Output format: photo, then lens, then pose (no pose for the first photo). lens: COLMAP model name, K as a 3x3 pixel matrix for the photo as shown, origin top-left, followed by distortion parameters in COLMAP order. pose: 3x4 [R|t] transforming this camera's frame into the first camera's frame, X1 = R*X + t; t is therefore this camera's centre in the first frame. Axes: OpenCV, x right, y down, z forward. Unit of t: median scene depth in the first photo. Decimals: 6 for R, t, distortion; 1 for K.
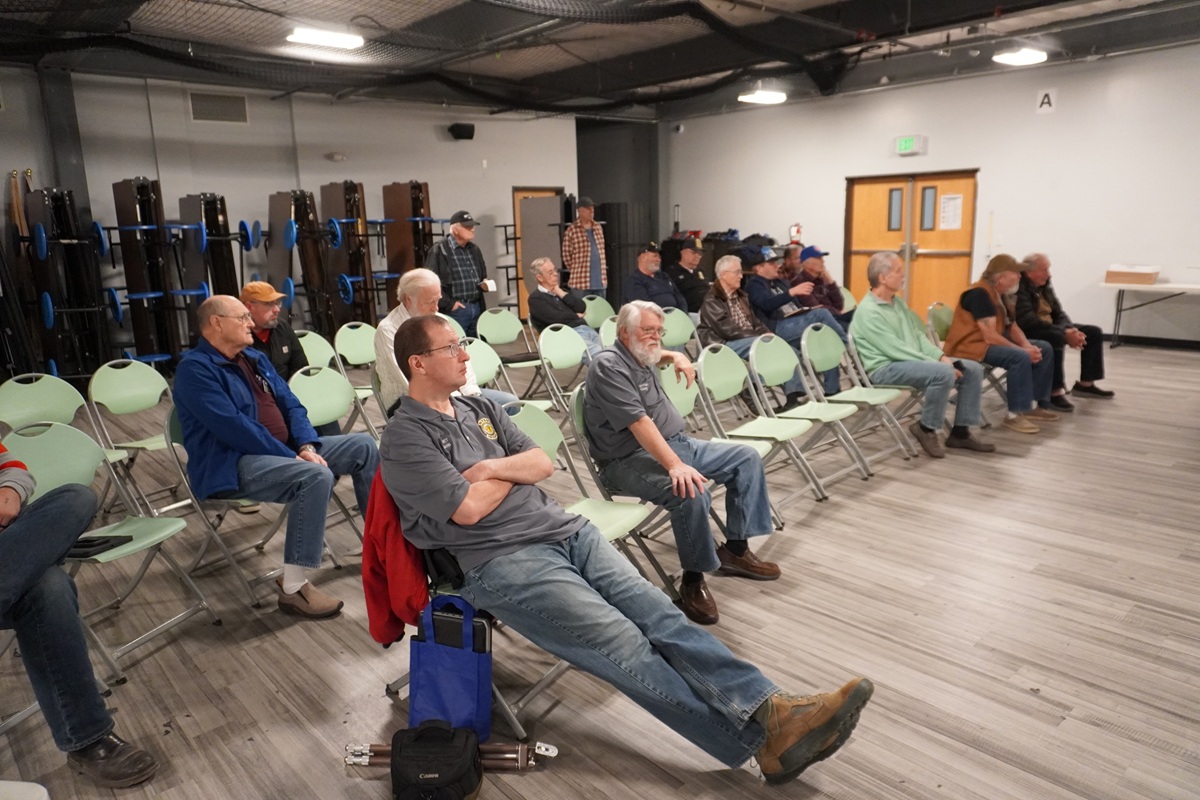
lens RADIAL K [[810.5, 0, 594.6], [0, 810.5, 403.3], [0, 0, 1]] dist [-0.040886, 0.029882]
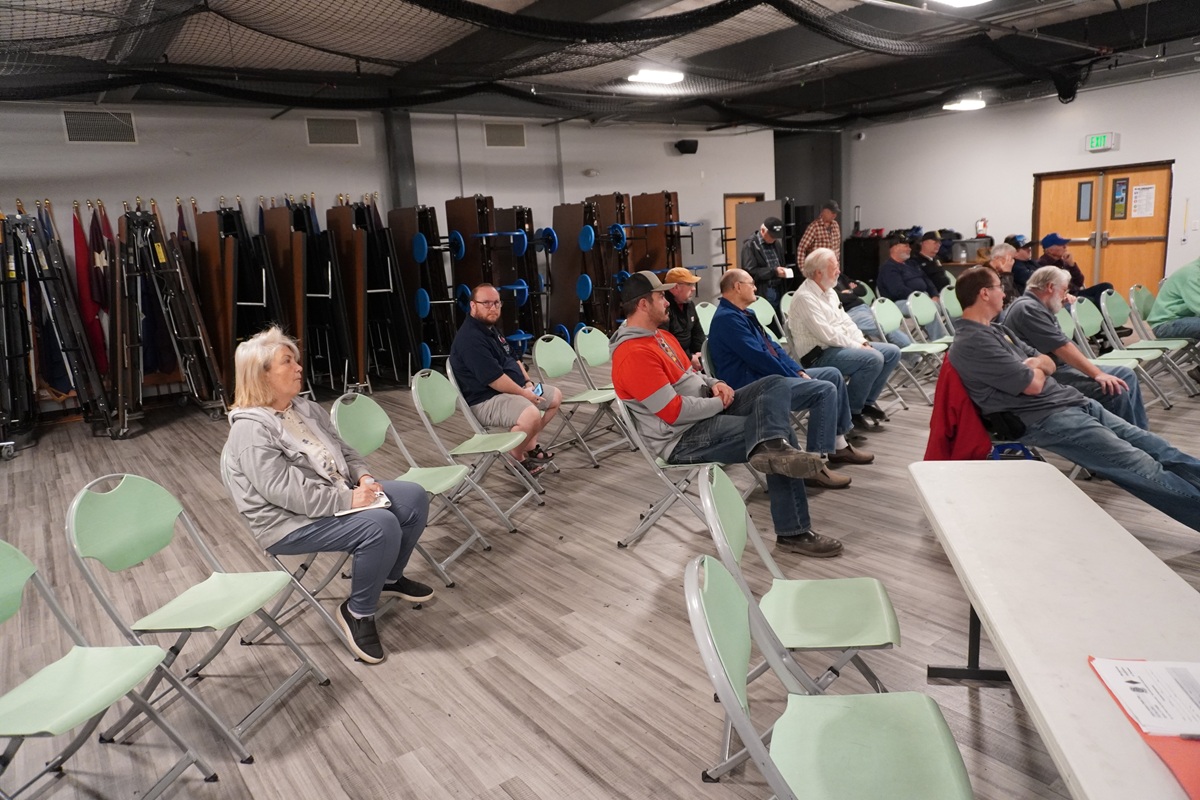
lens RADIAL K [[810.5, 0, 607.5], [0, 810.5, 398.0], [0, 0, 1]] dist [-0.040886, 0.029882]
pose [[0.995652, -0.017568, -0.091480, -0.200565], [0.015796, 0.999674, -0.020059, 0.042184], [0.091803, 0.018526, 0.995605, -0.152839]]
